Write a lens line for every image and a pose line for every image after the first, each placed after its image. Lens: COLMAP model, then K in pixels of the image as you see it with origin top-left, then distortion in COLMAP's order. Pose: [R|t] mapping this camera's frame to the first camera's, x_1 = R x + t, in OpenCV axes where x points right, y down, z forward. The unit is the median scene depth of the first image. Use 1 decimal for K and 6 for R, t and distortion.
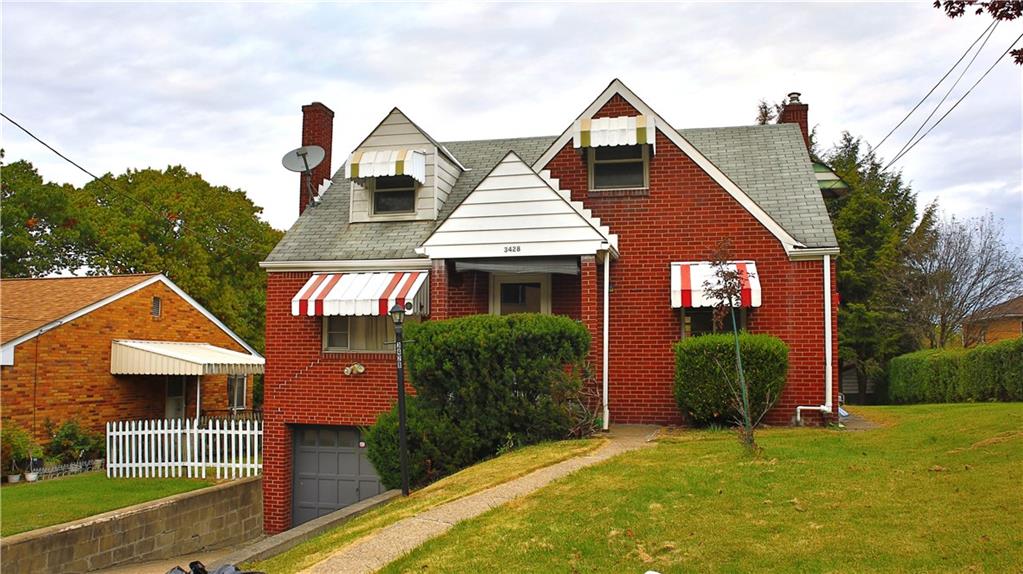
lens RADIAL K [[787.4, 0, 511.5], [0, 787.4, 287.0], [0, 0, 1]] dist [-0.130601, 0.082836]
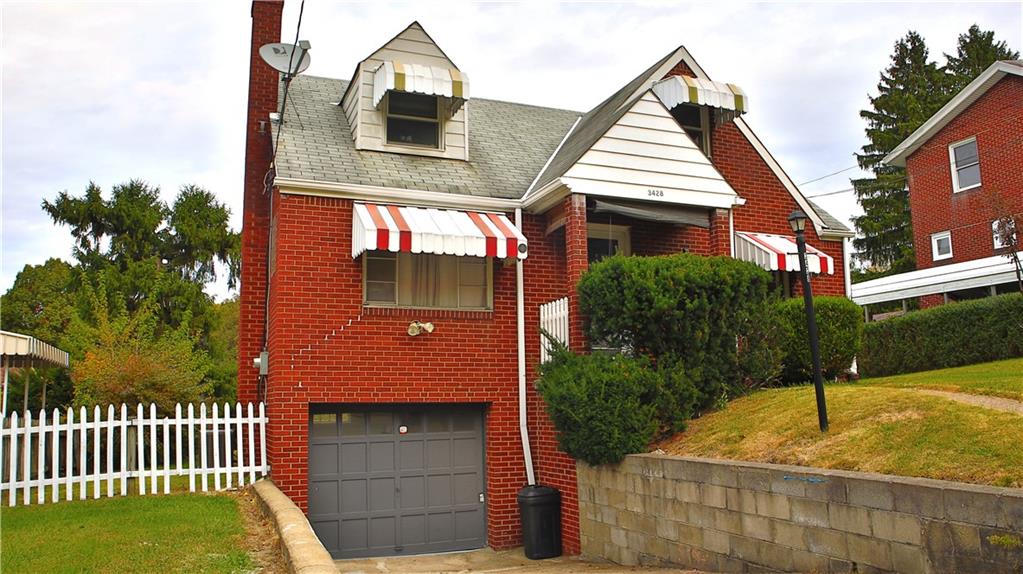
lens RADIAL K [[787.4, 0, 511.5], [0, 787.4, 287.0], [0, 0, 1]] dist [-0.130601, 0.082836]
pose [[0.815337, 0.068361, 0.574937, -0.545452], [-0.034370, 0.996969, -0.069801, 0.109265], [-0.577966, 0.037151, 0.815215, 0.296346]]
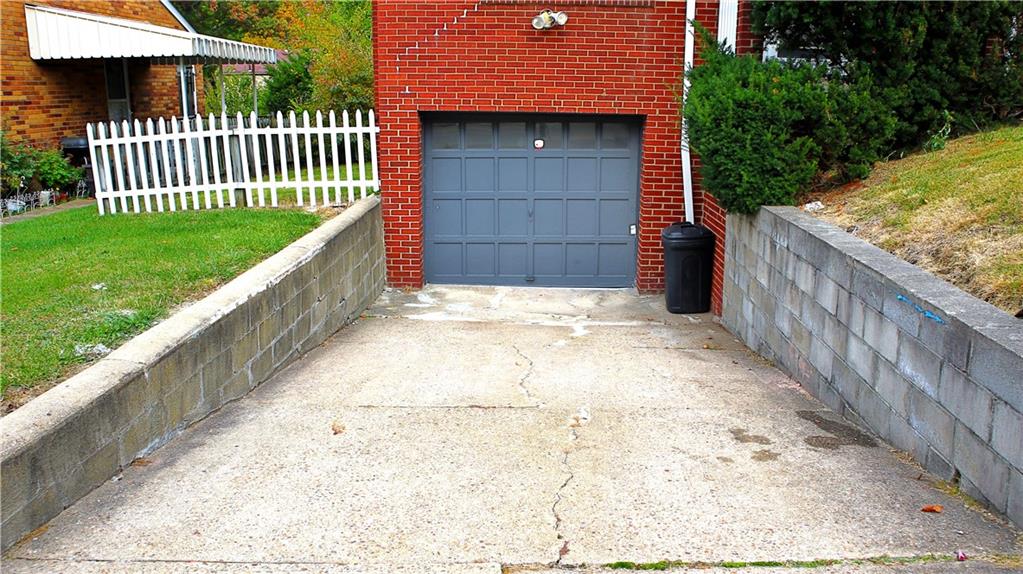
lens RADIAL K [[787.4, 0, 511.5], [0, 787.4, 287.0], [0, 0, 1]] dist [-0.130601, 0.082836]
pose [[0.980292, -0.043361, 0.192736, -0.336047], [-0.023880, 0.942451, 0.333490, 0.095288], [-0.196105, -0.331520, 0.922842, 0.357029]]
